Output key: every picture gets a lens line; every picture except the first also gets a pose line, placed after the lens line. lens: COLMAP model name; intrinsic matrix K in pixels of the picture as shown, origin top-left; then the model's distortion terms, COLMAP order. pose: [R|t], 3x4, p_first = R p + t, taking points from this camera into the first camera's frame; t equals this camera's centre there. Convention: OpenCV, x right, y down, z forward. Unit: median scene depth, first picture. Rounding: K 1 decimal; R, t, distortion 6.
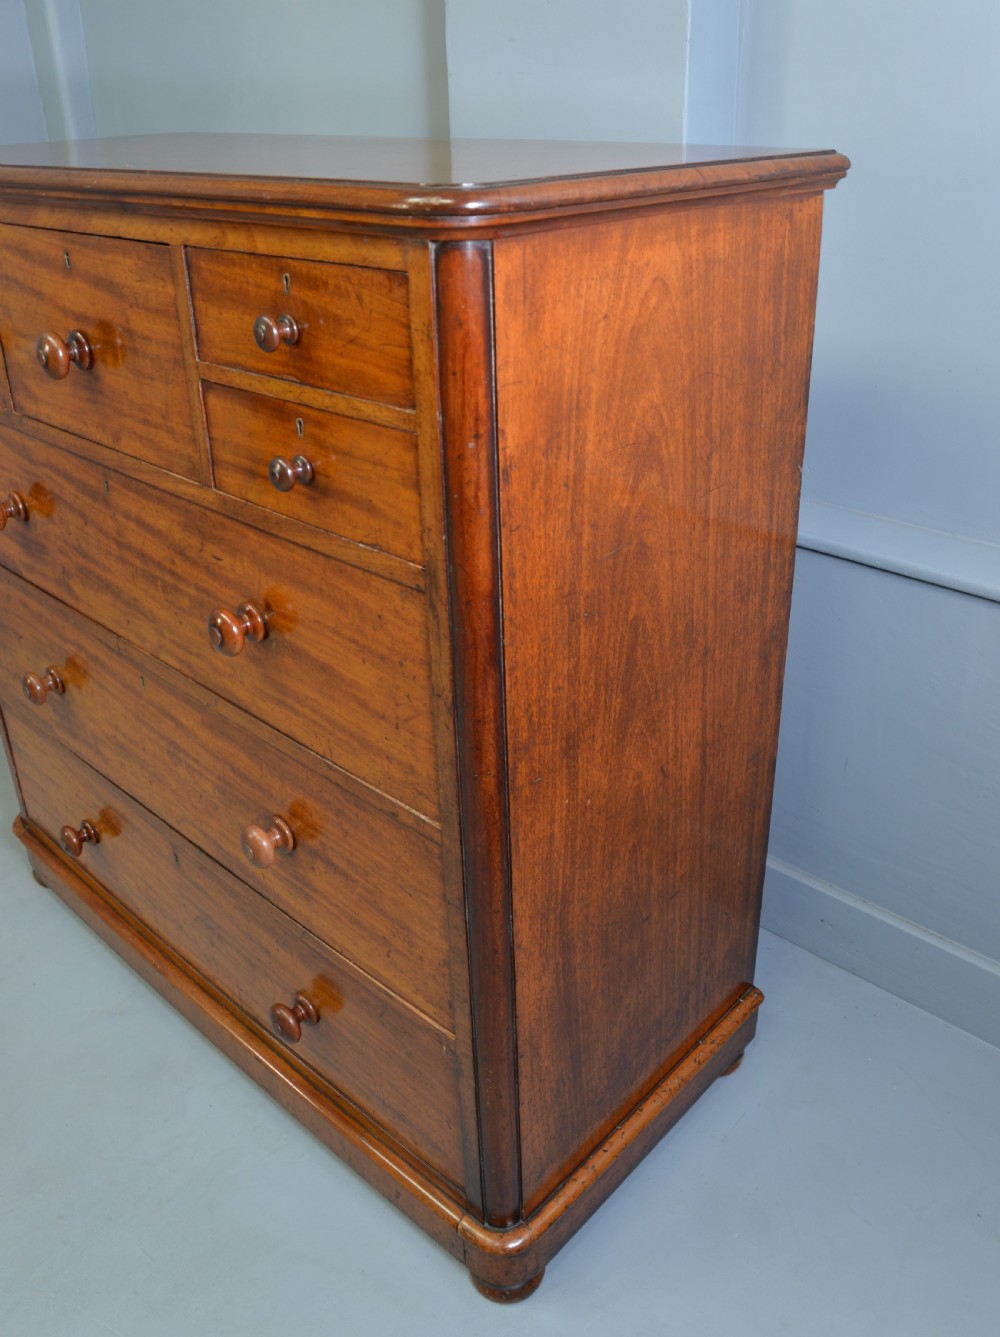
lens RADIAL K [[1148.7, 0, 491.6], [0, 1148.7, 663.1], [0, 0, 1]] dist [-0.099425, -0.004189]
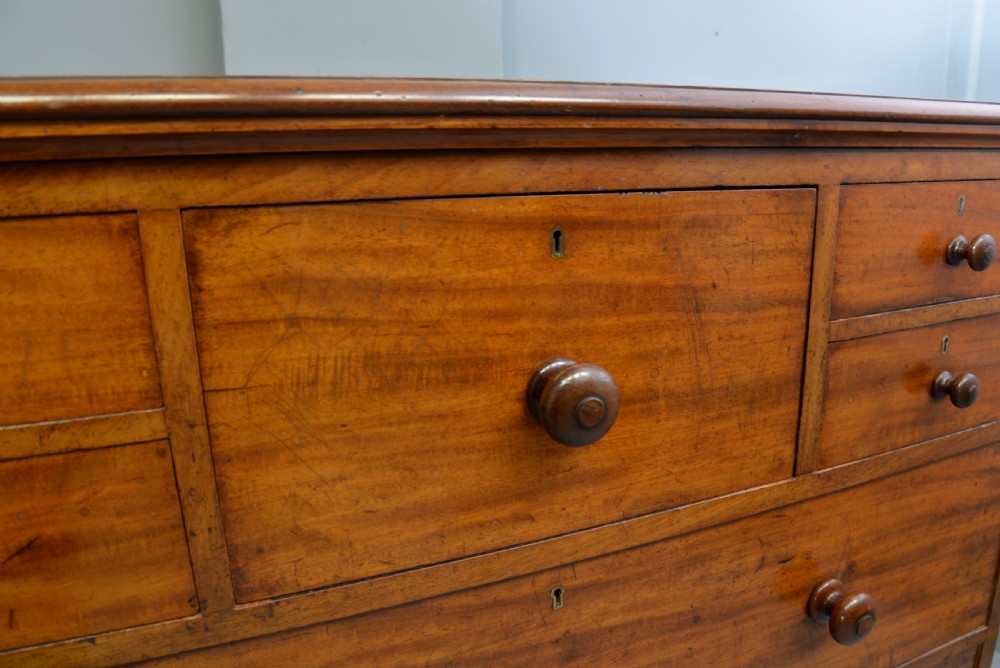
lens RADIAL K [[649.9, 0, 502.6], [0, 649.9, 329.4], [0, 0, 1]] dist [-0.097350, 0.024813]
pose [[0.435371, -0.201493, 0.877412, -0.829089], [0.445225, 0.895288, -0.015322, -0.387602], [-0.782449, 0.397317, 0.479492, 1.036406]]
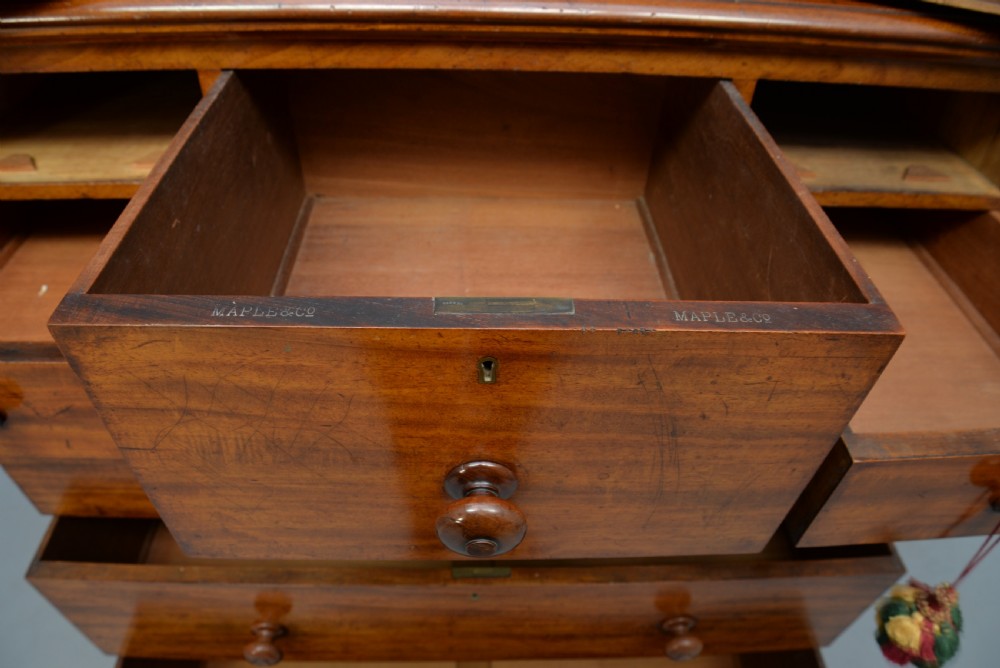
lens RADIAL K [[661.9, 0, 494.2], [0, 661.9, 359.4], [0, 0, 1]] dist [-0.112670, 0.028038]
pose [[0.701452, -0.479493, 0.527306, -0.619467], [0.293062, 0.868459, 0.399866, -0.563833], [-0.649677, -0.125953, 0.749704, 0.931123]]
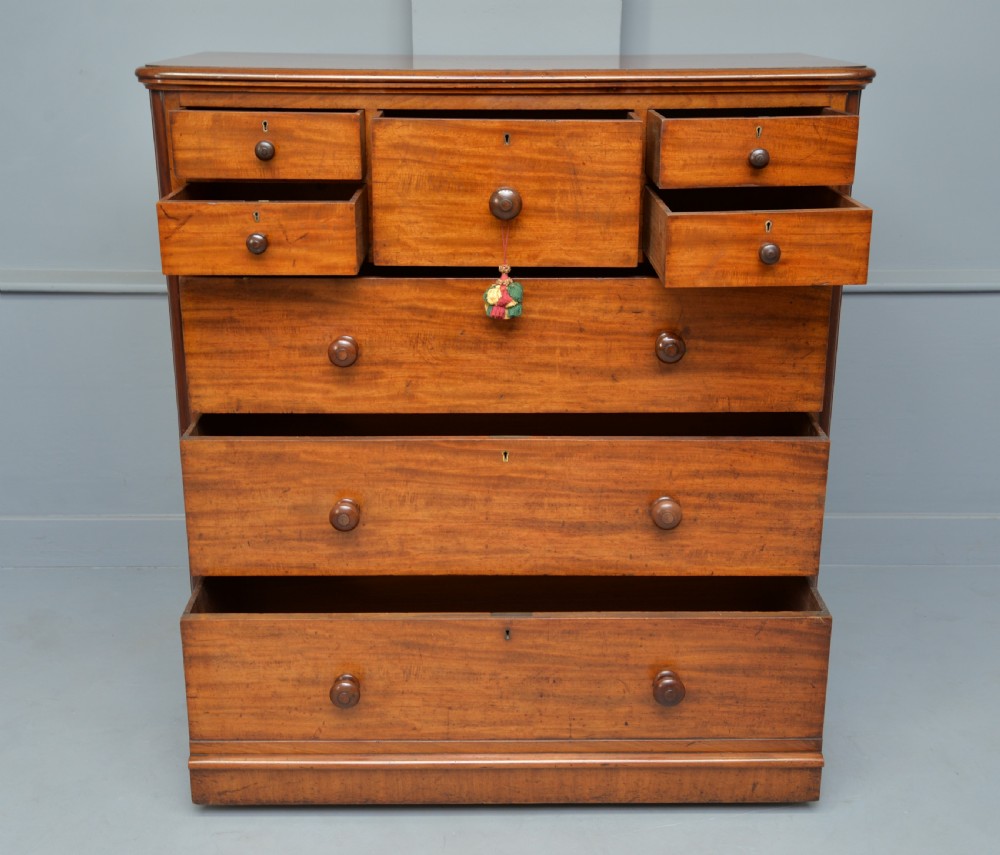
lens RADIAL K [[1148.1, 0, 490.2], [0, 1148.1, 396.7], [0, 0, 1]] dist [0.097816, 0.000000]
pose [[0.720962, -0.226906, 0.654773, -1.743604], [0.314652, 0.949044, -0.017577, -0.020355], [-0.617420, 0.218698, 0.755621, -0.080201]]
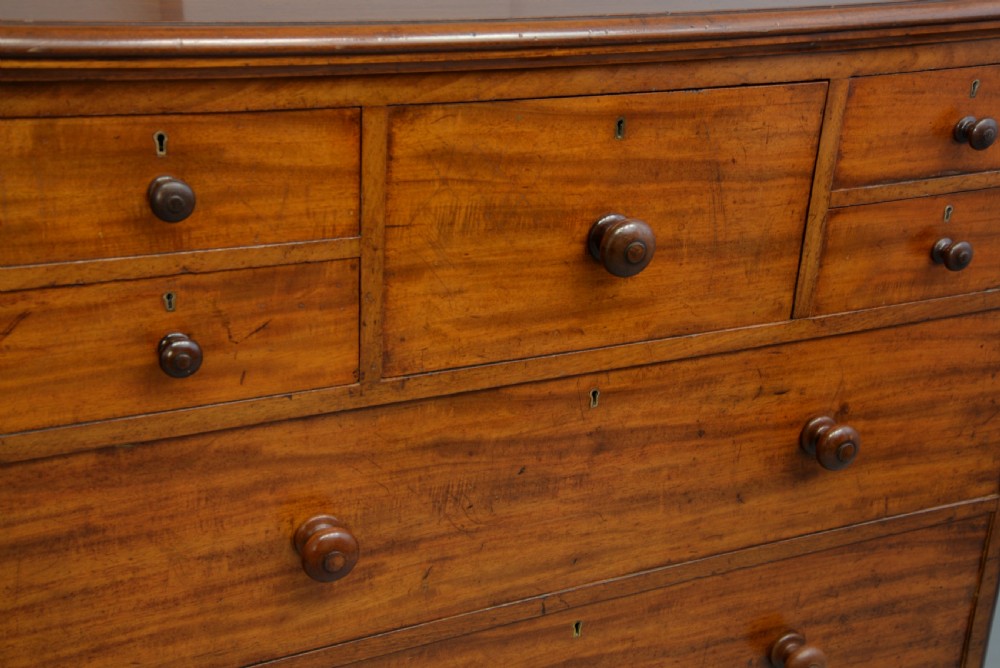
lens RADIAL K [[1246.8, 0, 496.0], [0, 1246.8, 330.9], [0, 0, 1]] dist [0.183860, 0.000000]
pose [[0.365448, -0.327119, 0.871459, -1.479229], [0.394508, 0.902403, 0.173297, -0.498780], [-0.843096, 0.280467, 0.458832, 0.827228]]
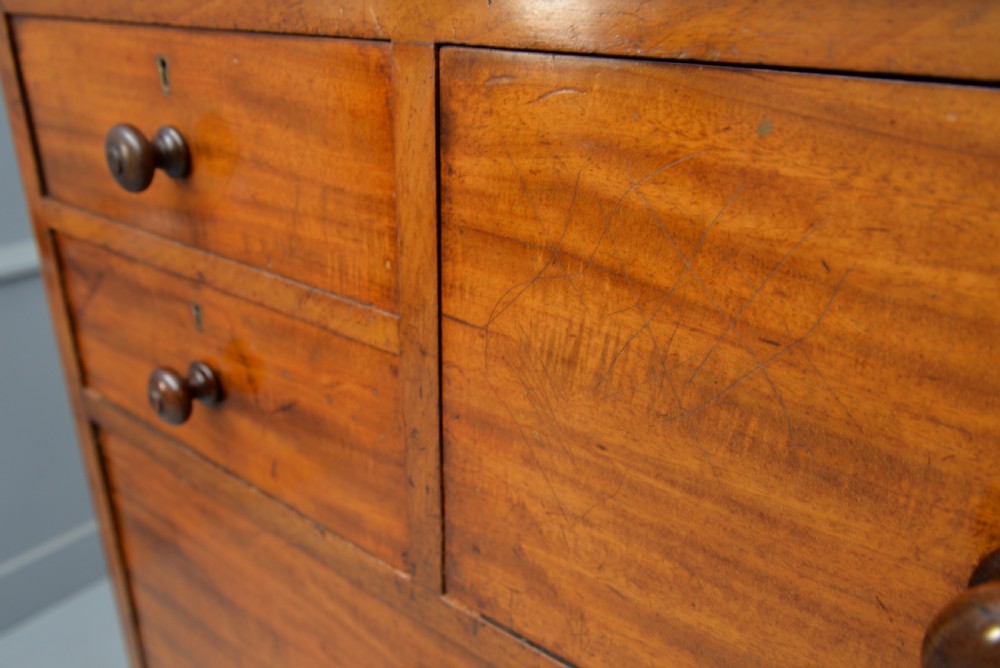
lens RADIAL K [[809.9, 0, 494.8], [0, 809.9, 333.3], [0, 0, 1]] dist [-0.041392, 0.028758]
pose [[0.994346, -0.011592, 0.105554, -0.614953], [0.021931, 0.995011, -0.097322, -0.397126], [-0.103899, 0.099087, 0.989640, 1.034486]]
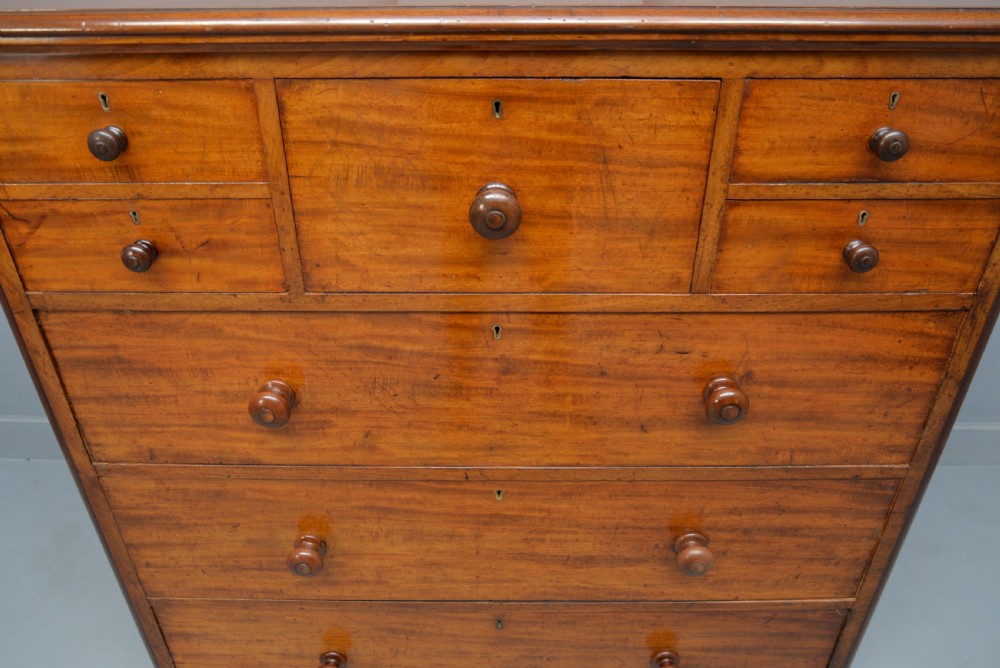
lens RADIAL K [[733.8, 0, 493.1], [0, 733.8, 325.3], [0, 0, 1]] dist [-0.066097, 0.031723]
pose [[0.729253, -0.348581, 0.588797, -0.940737], [0.316460, 0.934766, 0.161451, -0.346943], [-0.606666, 0.068592, 0.791992, 0.639360]]
